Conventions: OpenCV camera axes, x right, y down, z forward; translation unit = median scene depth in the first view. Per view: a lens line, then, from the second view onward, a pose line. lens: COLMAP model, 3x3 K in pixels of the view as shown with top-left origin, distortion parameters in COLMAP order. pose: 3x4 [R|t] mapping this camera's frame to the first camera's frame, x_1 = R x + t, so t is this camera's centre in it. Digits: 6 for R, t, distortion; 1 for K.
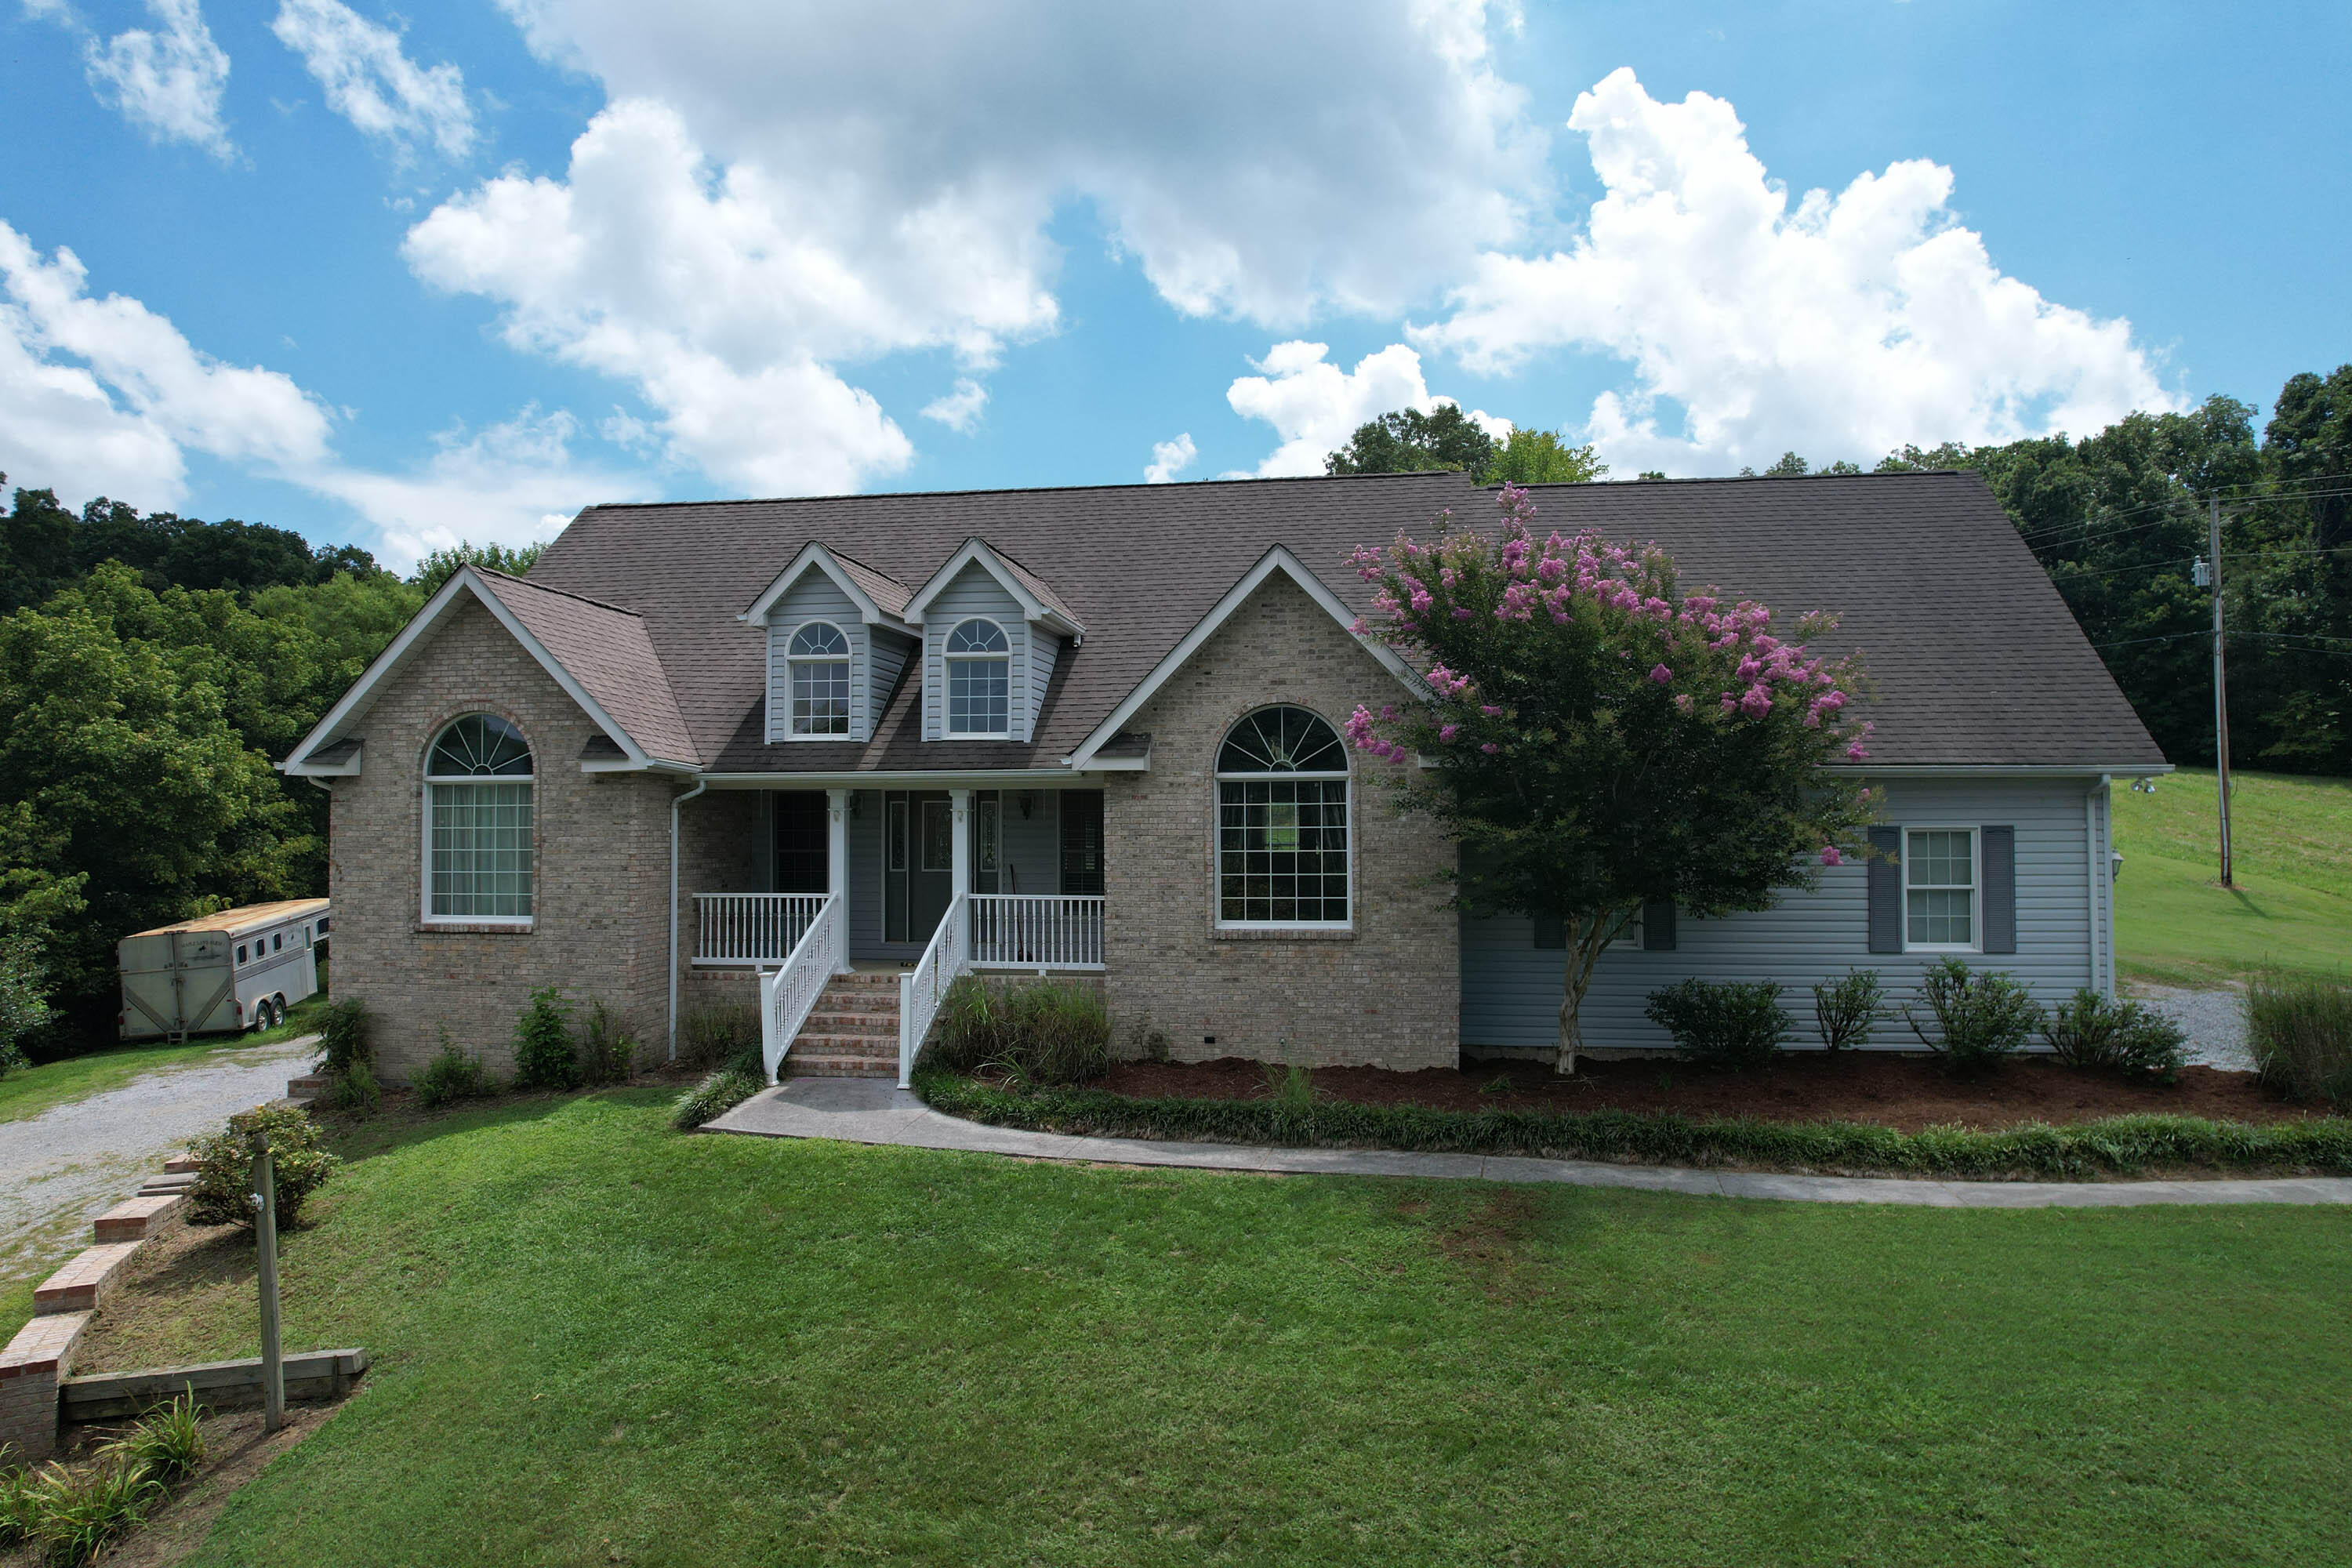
lens RADIAL K [[1502.2, 0, 1181.1], [0, 1502.2, 772.8], [0, 0, 1]] dist [-0.075480, 0.066376]
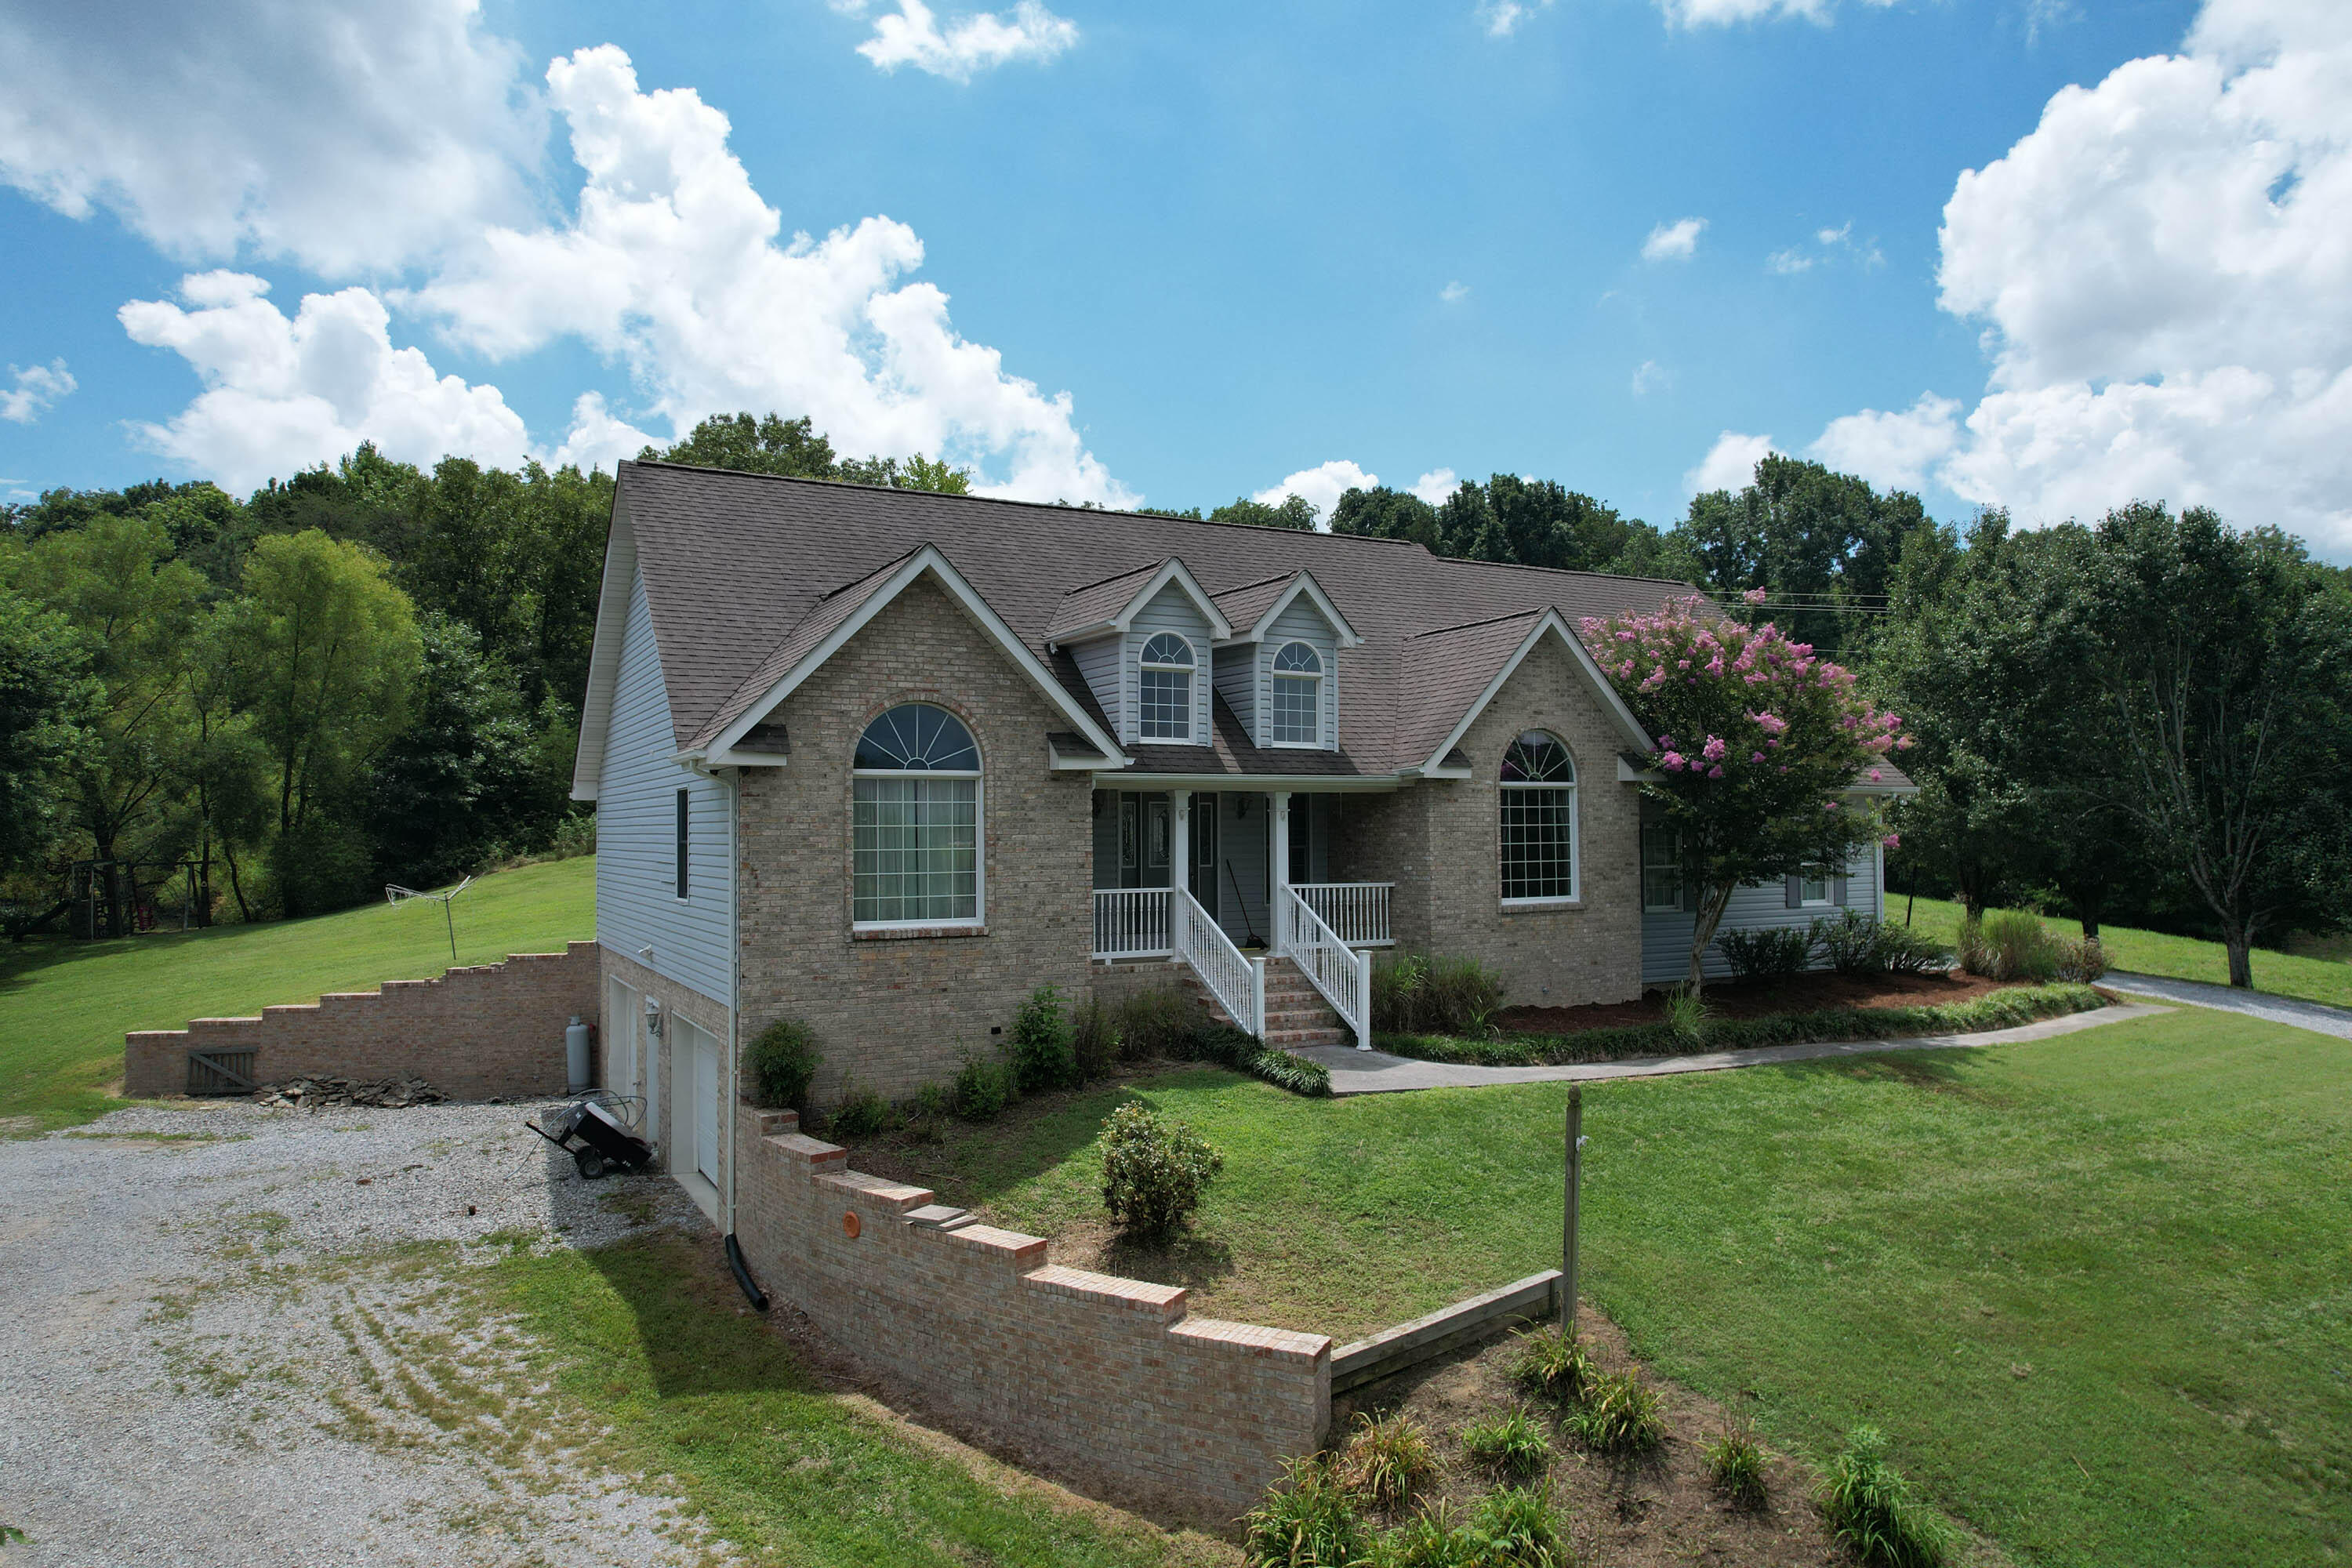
lens RADIAL K [[1502.2, 0, 1178.5], [0, 1502.2, 763.3], [0, 0, 1]] dist [-0.075480, 0.066376]
pose [[0.800413, 0.026239, 0.598875, -0.945758], [-0.018614, 0.999648, -0.018919, 0.013205], [-0.599160, 0.003995, 0.800619, 0.150887]]
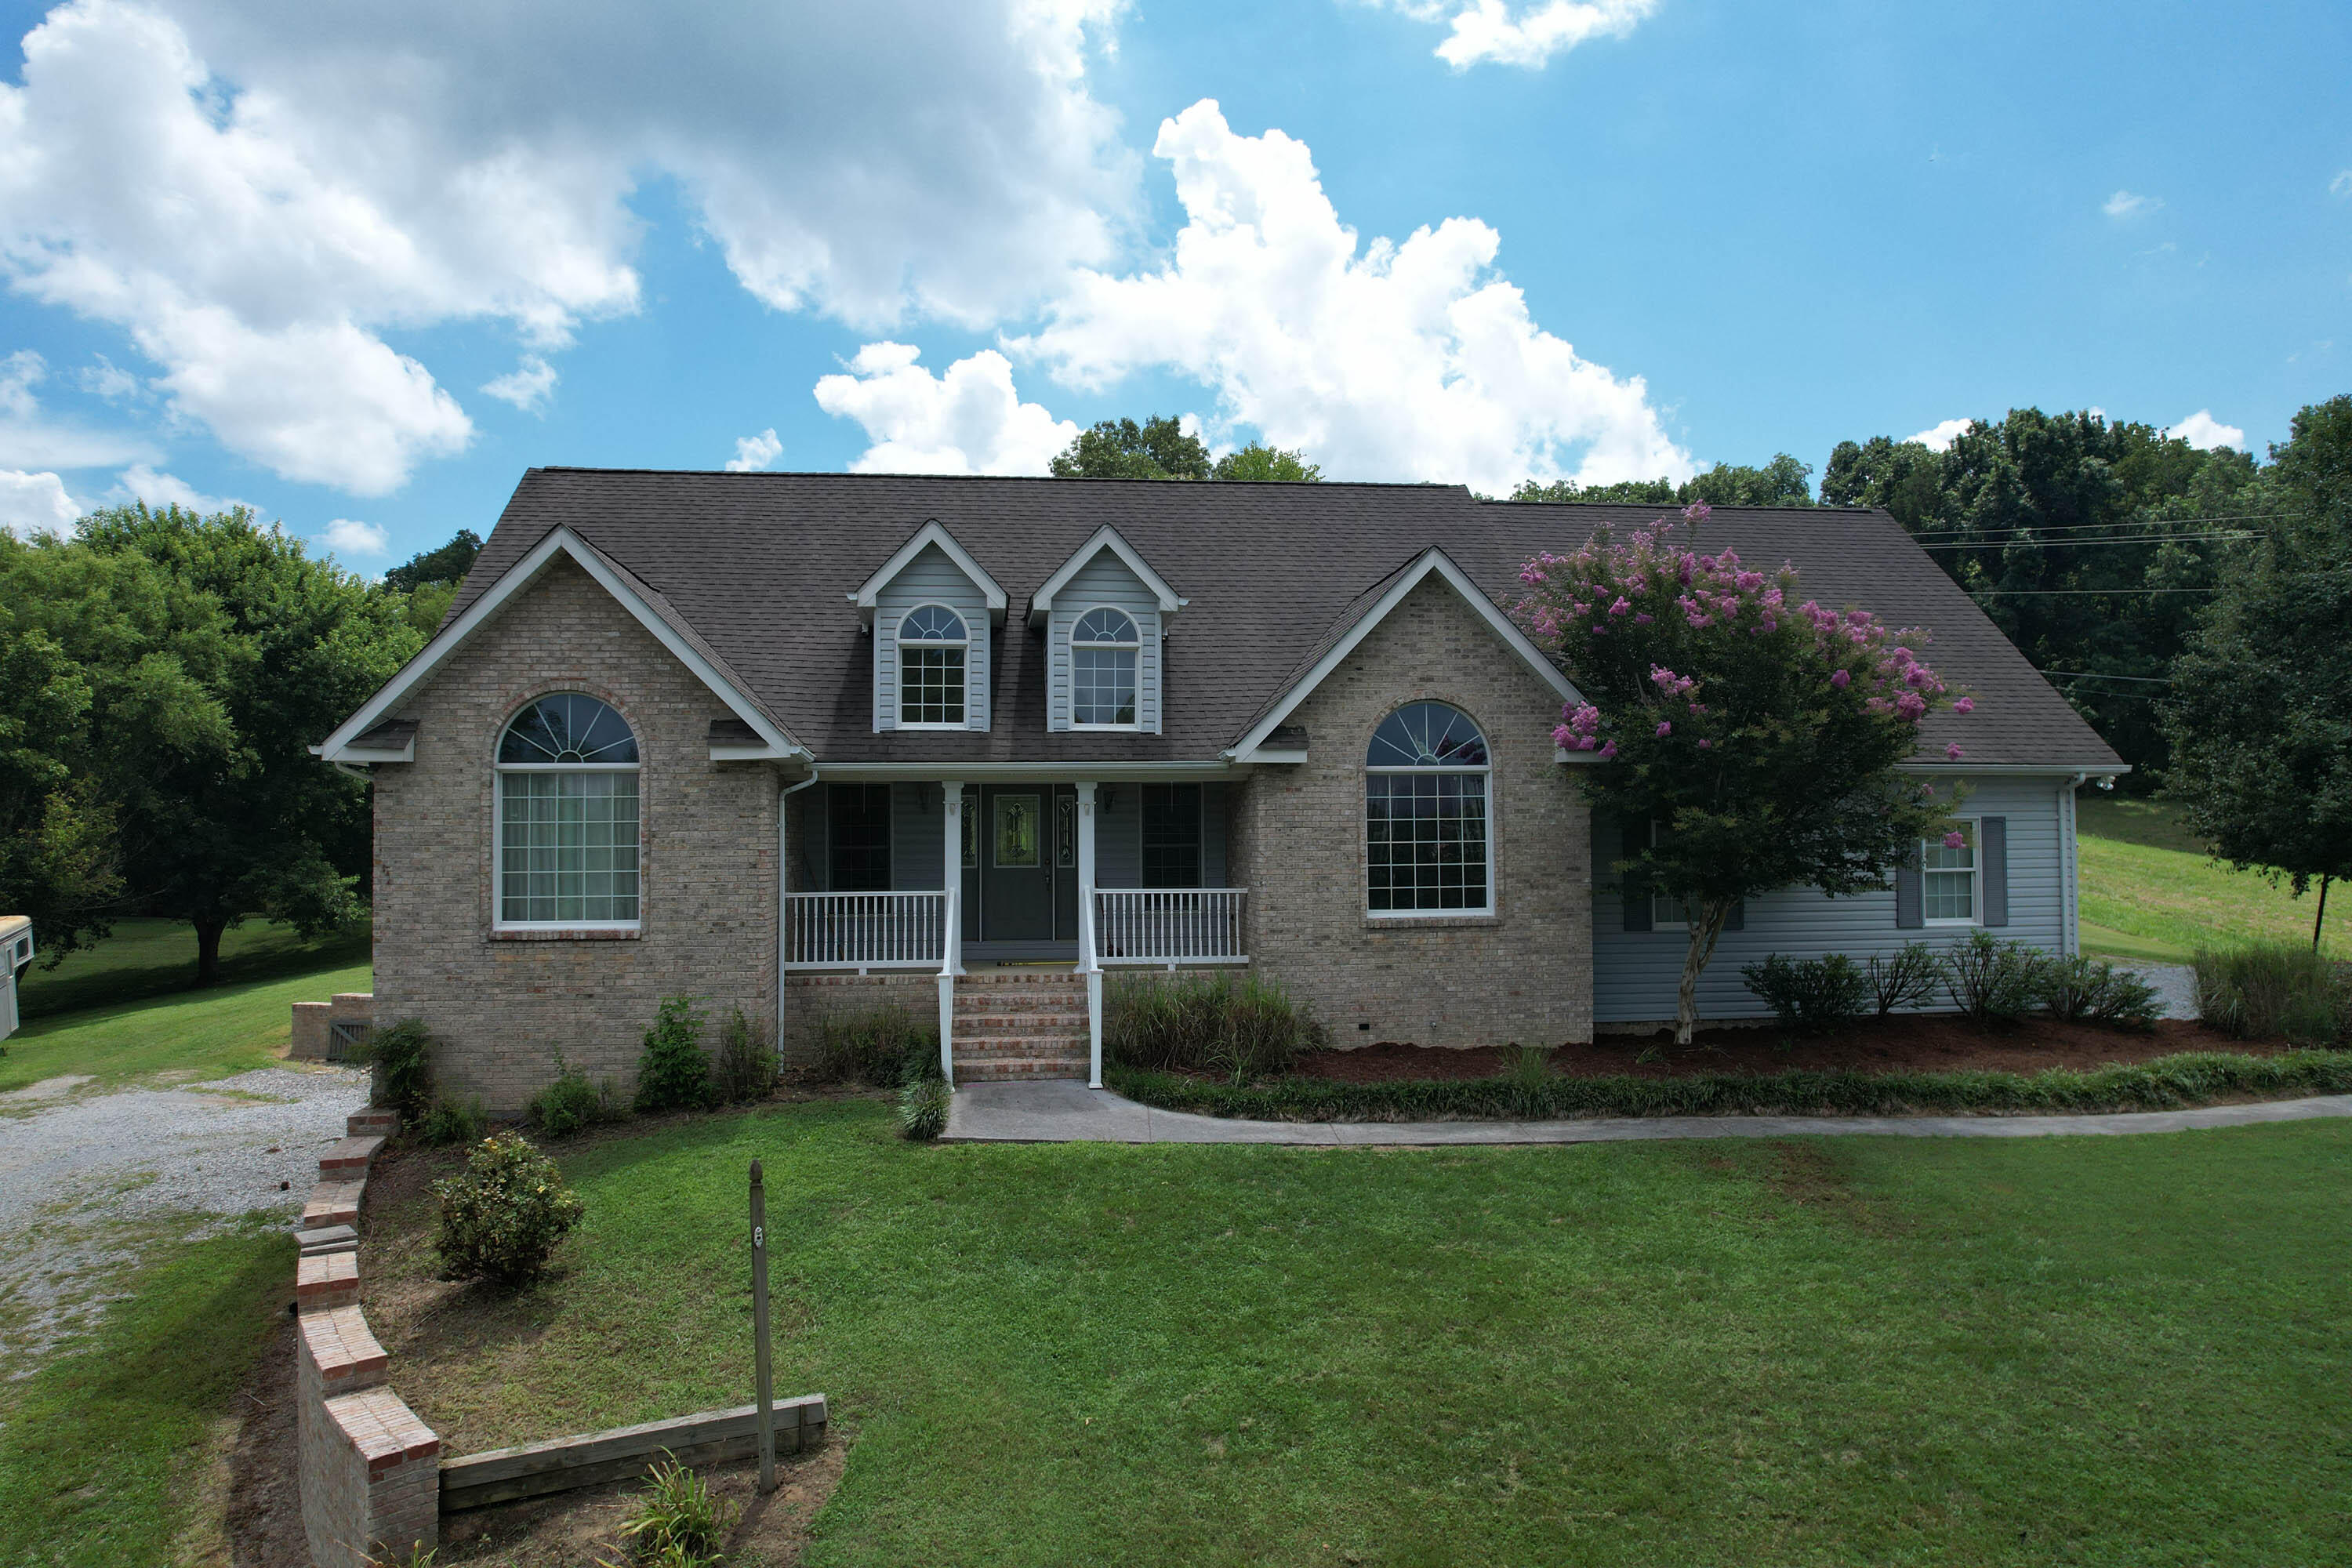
lens RADIAL K [[1502.2, 0, 1178.1], [0, 1502.2, 776.0], [0, 0, 1]] dist [-0.075480, 0.066376]
pose [[0.963998, 0.006399, 0.265833, -0.372304], [-0.005731, 0.999978, -0.003288, 0.010818], [-0.265848, 0.001646, 0.964014, 0.045952]]
